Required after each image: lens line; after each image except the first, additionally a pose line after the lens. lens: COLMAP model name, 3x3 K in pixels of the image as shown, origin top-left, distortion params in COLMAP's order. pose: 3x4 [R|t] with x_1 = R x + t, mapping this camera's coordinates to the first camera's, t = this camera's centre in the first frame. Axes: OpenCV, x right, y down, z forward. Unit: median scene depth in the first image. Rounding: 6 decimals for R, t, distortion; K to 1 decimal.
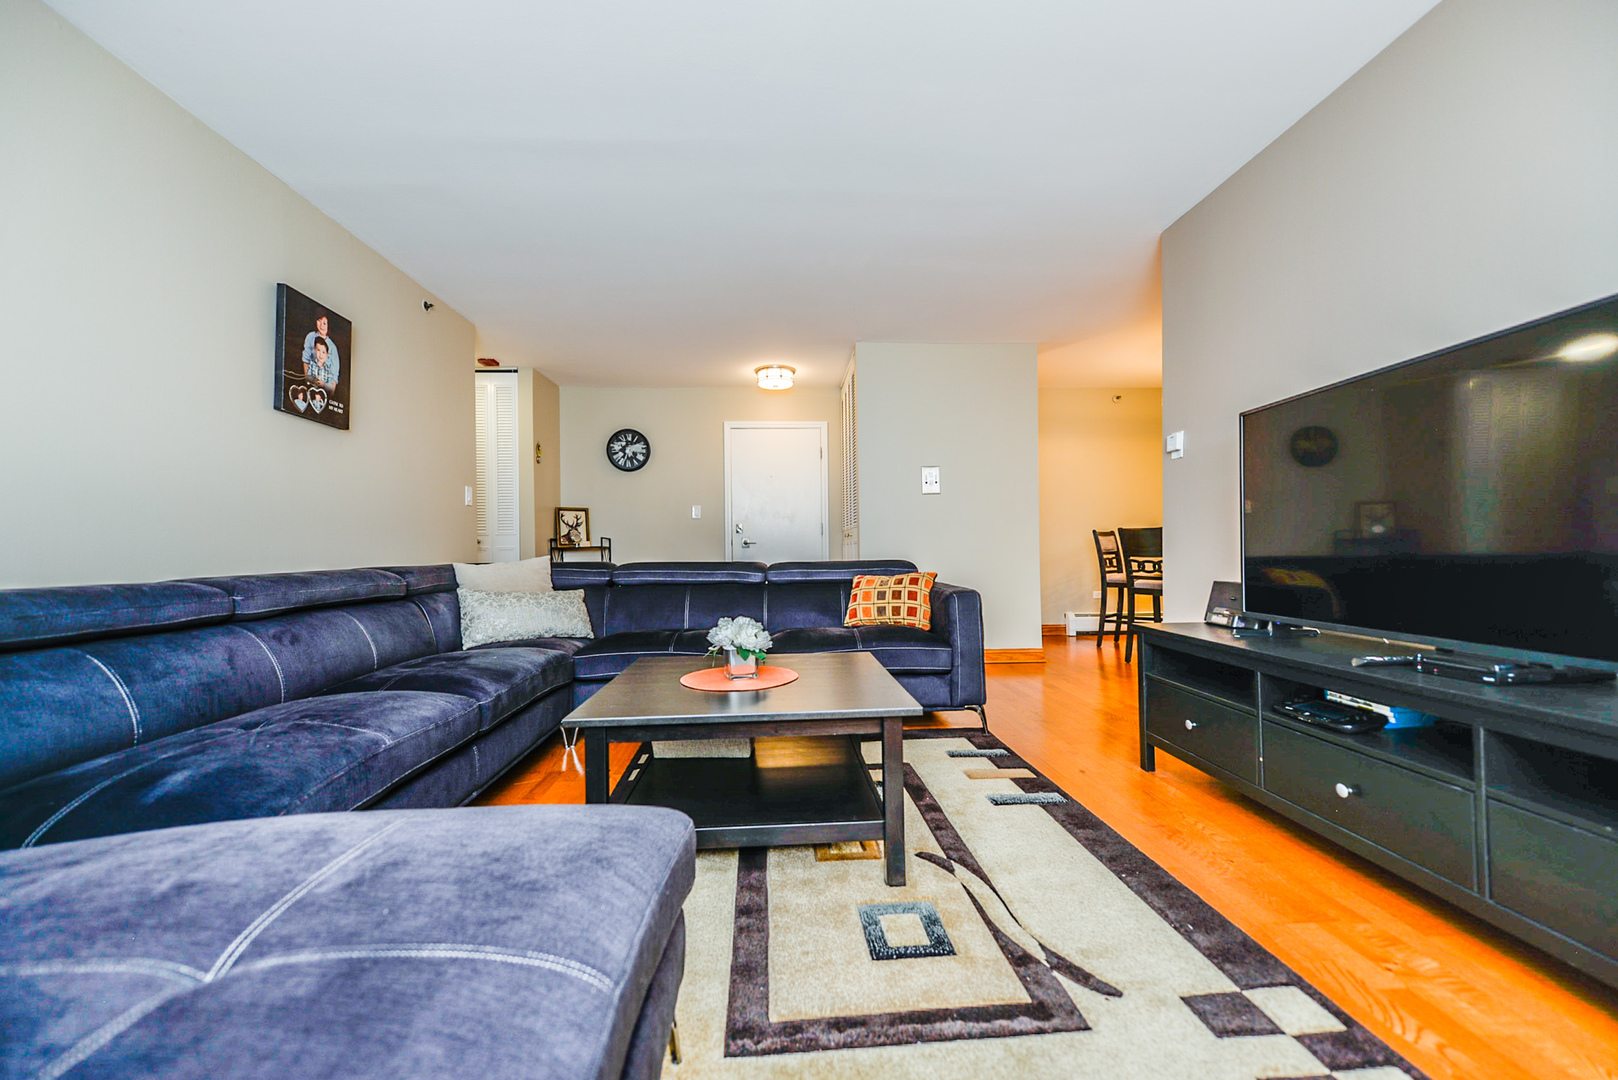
lens RADIAL K [[630.6, 0, 808.3], [0, 630.6, 548.5], [0, 0, 1]] dist [0.013621, 0.000650]
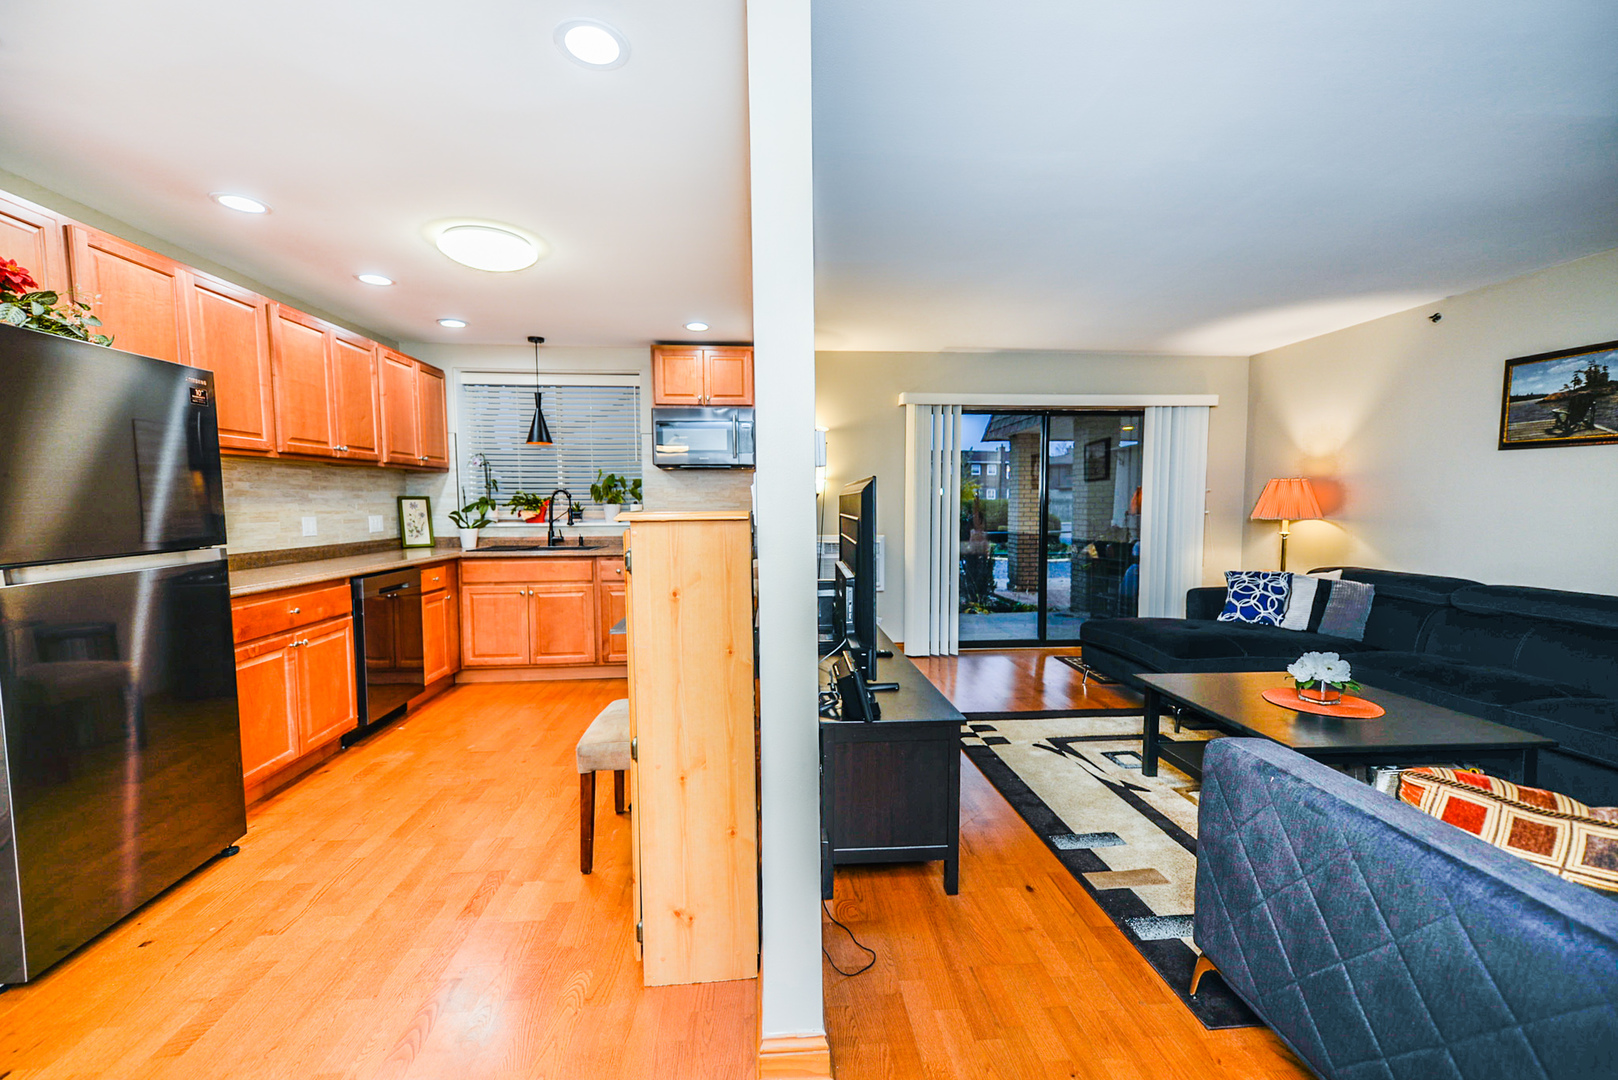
lens RADIAL K [[663.4, 0, 810.3], [0, 663.4, 545.7], [0, 0, 1]] dist [0.017966, -0.001221]
pose [[-0.999552, 0.016582, -0.024919, 0.617331], [0.014994, 0.997925, 0.062612, -0.131362], [0.025905, 0.062210, -0.997727, 1.550678]]
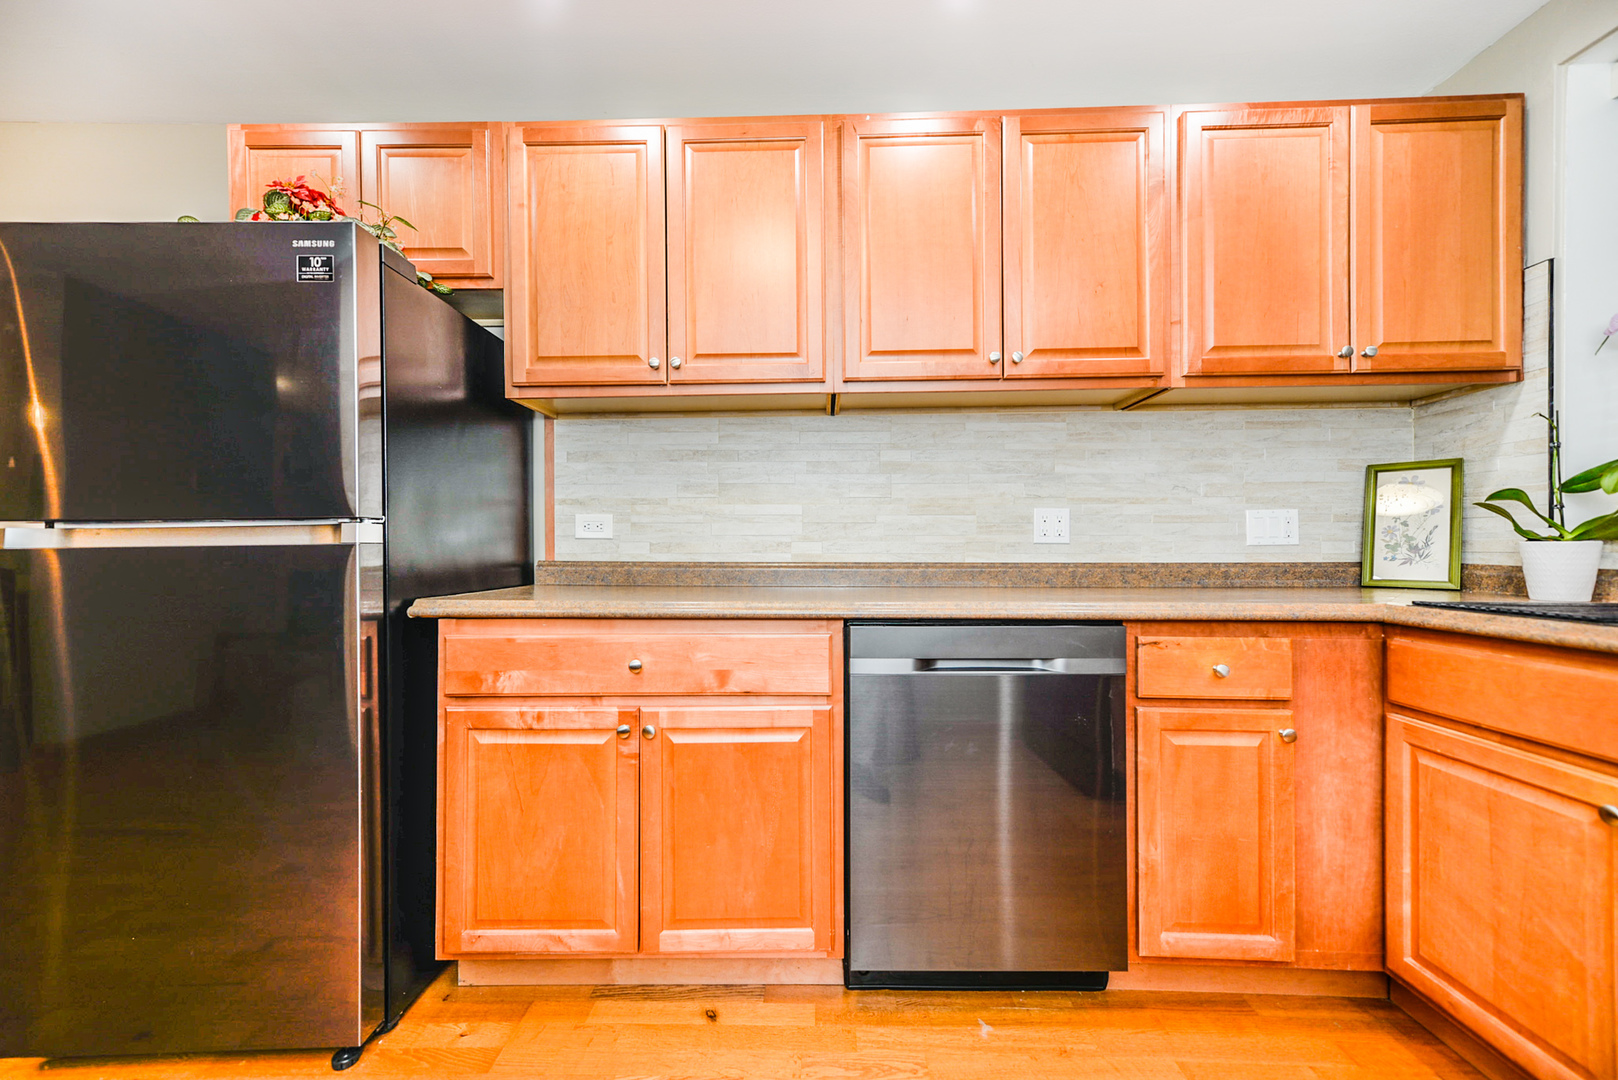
lens RADIAL K [[630.6, 0, 795.1], [0, 630.6, 541.9], [0, 0, 1]] dist [0.013621, 0.000650]
pose [[0.072407, 0.015681, 0.997252, 0.885590], [-0.003417, 0.999874, -0.015474, -0.070141], [-0.997369, -0.002287, 0.072452, 0.391636]]
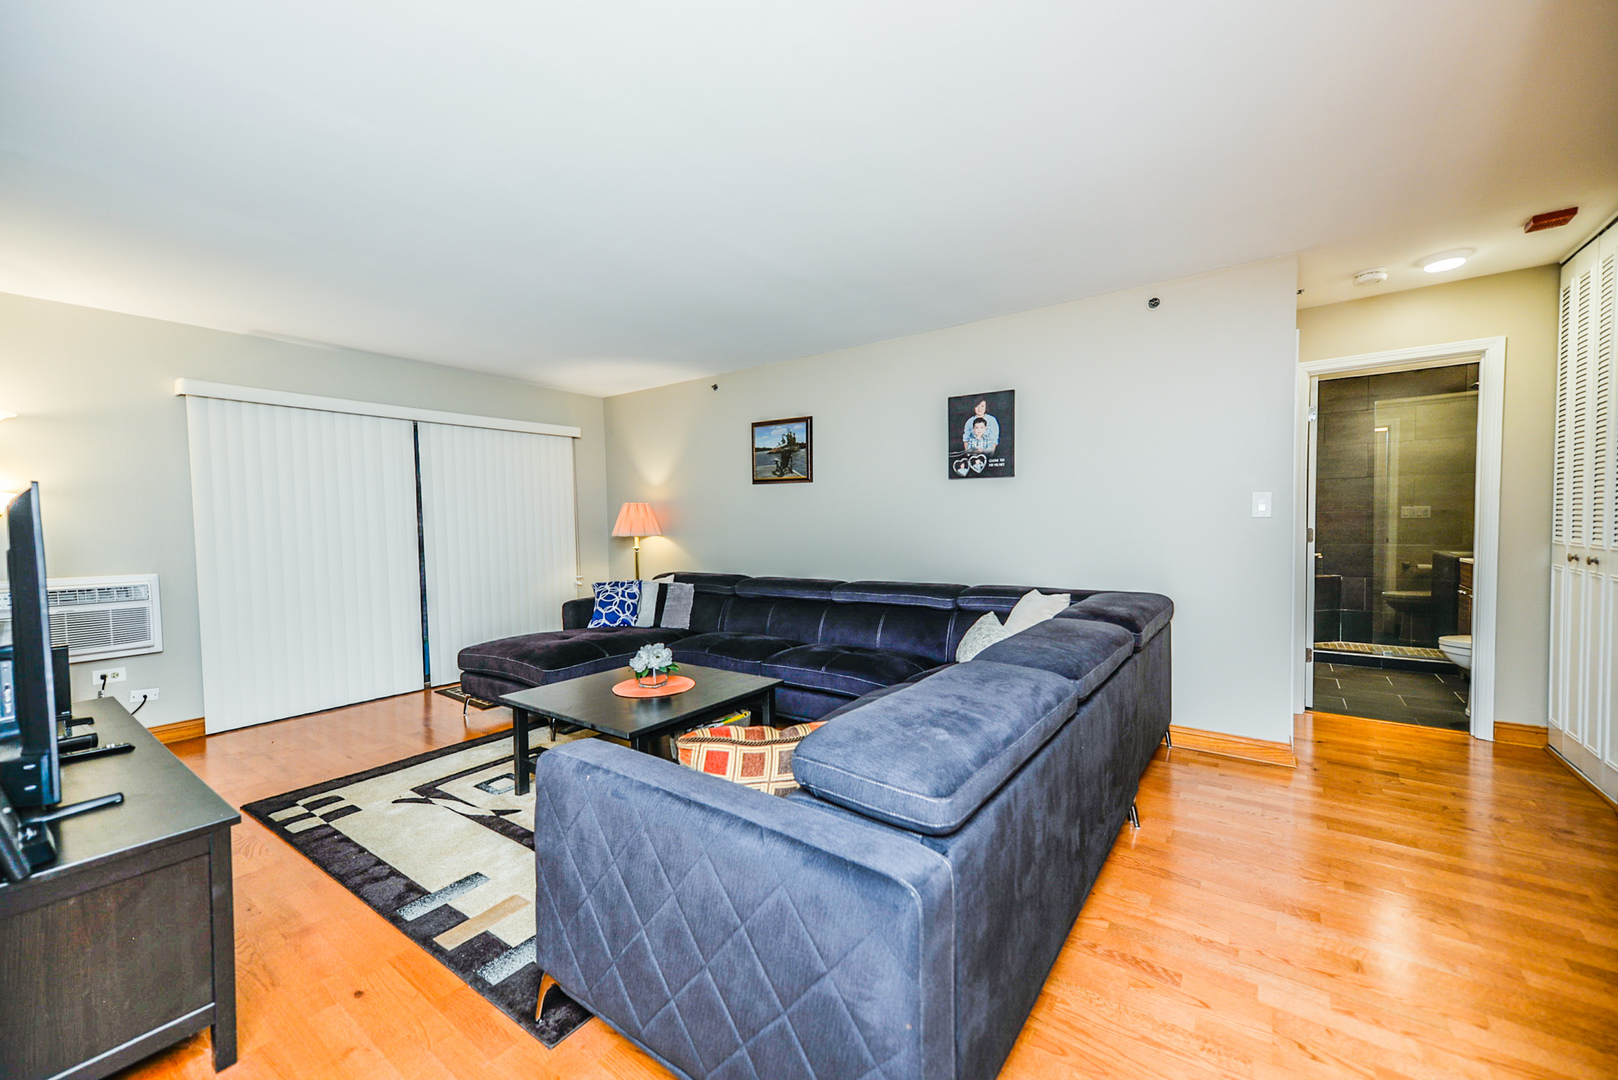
lens RADIAL K [[630.6, 0, 810.2], [0, 630.6, 545.7], [0, 0, 1]] dist [0.013621, 0.000650]
pose [[-0.632486, 0.054302, -0.772666, 0.528548], [0.027945, 0.998490, 0.047297, -0.121431], [0.774068, 0.008323, -0.633048, 1.519184]]
